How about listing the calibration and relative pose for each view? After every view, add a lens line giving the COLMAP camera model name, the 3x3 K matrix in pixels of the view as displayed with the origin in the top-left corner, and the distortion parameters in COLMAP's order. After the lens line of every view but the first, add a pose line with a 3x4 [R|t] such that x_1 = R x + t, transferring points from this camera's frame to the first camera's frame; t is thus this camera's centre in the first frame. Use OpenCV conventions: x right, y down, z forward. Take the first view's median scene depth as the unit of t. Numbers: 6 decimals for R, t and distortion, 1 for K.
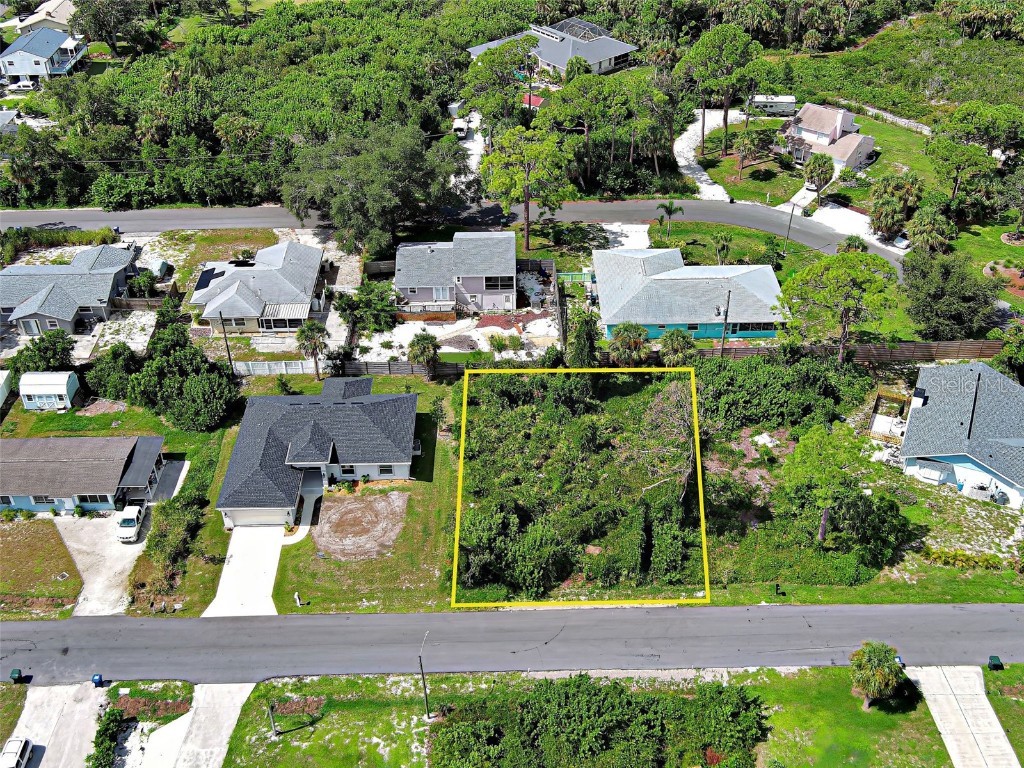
lens RADIAL K [[1084.0, 0, 511.8], [0, 1084.0, 387.8], [0, 0, 1]] dist [0.029116, 0.000000]
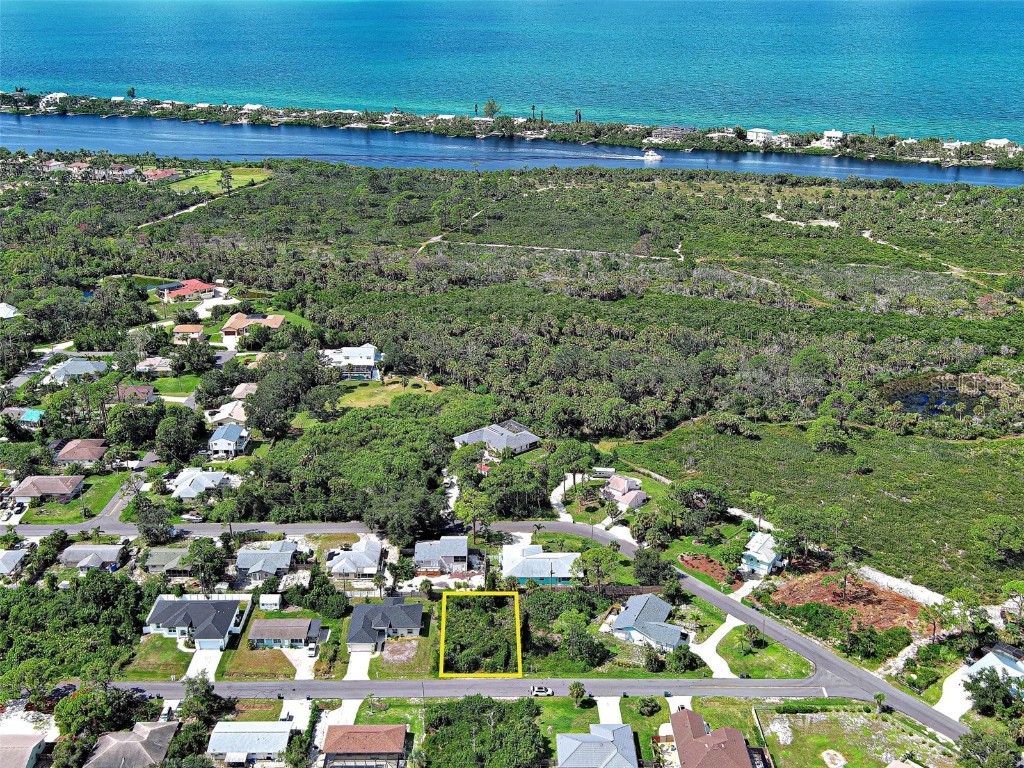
lens RADIAL K [[1084.0, 0, 512.4], [0, 1084.0, 387.7], [0, 0, 1]] dist [0.029116, 0.000000]
pose [[0.999940, 0.010880, -0.000922, 0.107197], [-0.010745, 0.965532, -0.260064, 0.162967], [-0.001939, 0.260058, 0.965591, -1.435144]]
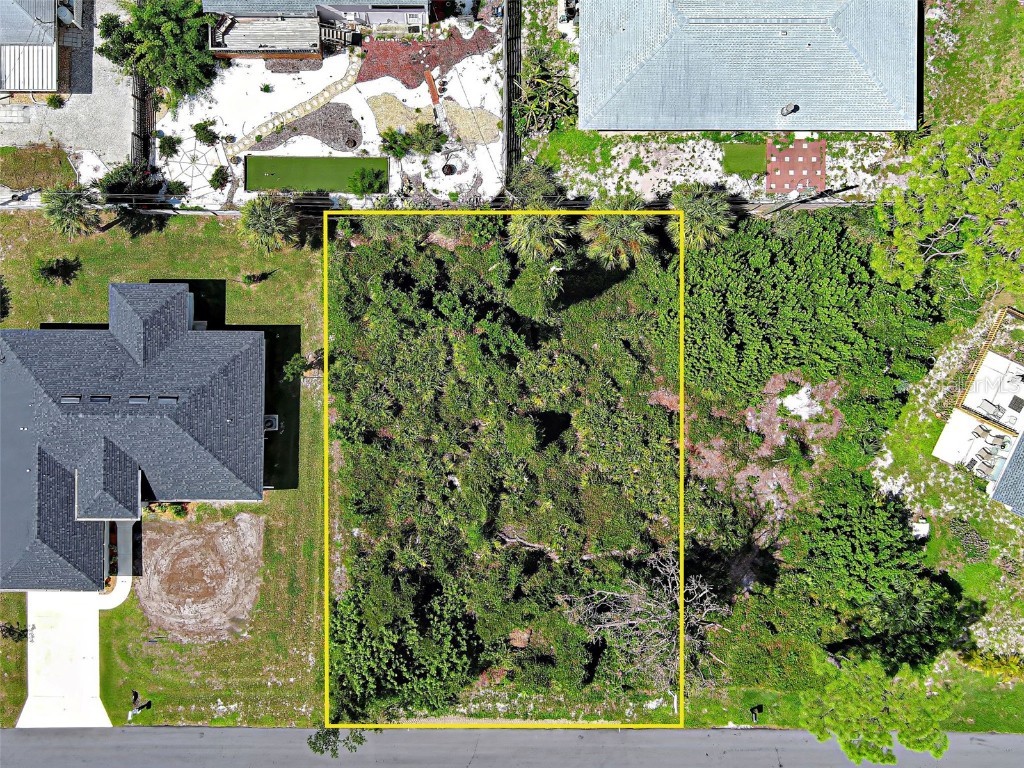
lens RADIAL K [[1084.0, 0, 505.0], [0, 1084.0, 384.2], [0, 0, 1]] dist [0.029116, 0.000000]
pose [[0.999801, 0.019715, -0.003029, 0.053292], [-0.009216, 0.591270, 0.806421, -0.459409], [0.017690, -0.806232, 0.591334, 0.582896]]
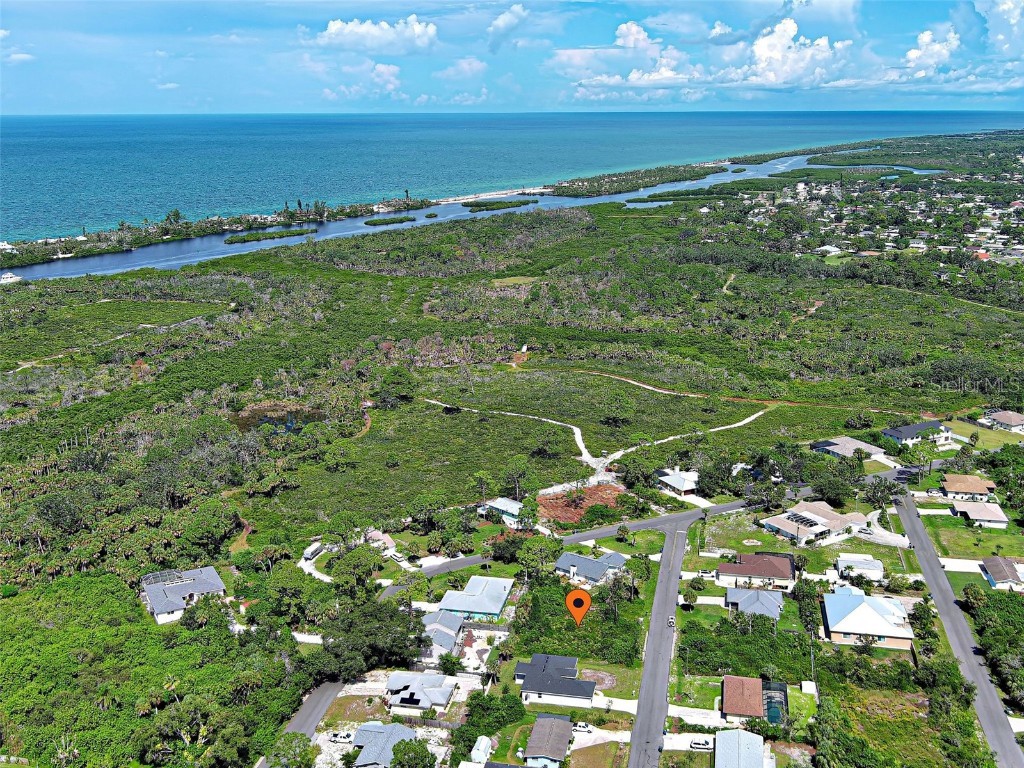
lens RADIAL K [[1084.0, 0, 509.6], [0, 1084.0, 380.5], [0, 0, 1]] dist [0.029116, 0.000000]
pose [[0.211742, -0.234544, 0.948765, -2.121996], [0.585640, 0.807633, 0.068954, -0.644220], [-0.782427, 0.541034, 0.308368, -0.017872]]
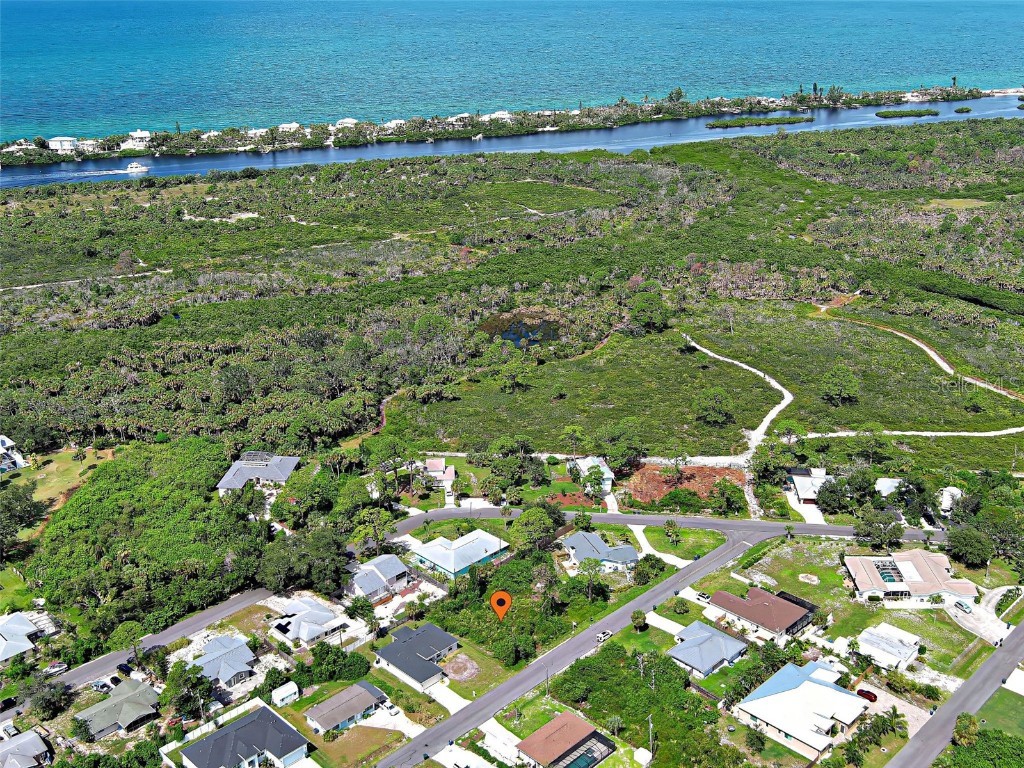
lens RADIAL K [[1084.0, 0, 509.2], [0, 1084.0, 384.2], [0, 0, 1]] dist [0.029116, 0.000000]
pose [[0.710109, -0.248752, 0.658687, -1.347258], [0.414671, 0.903809, -0.105720, -0.136835], [-0.569029, 0.348211, 0.744953, -1.021909]]
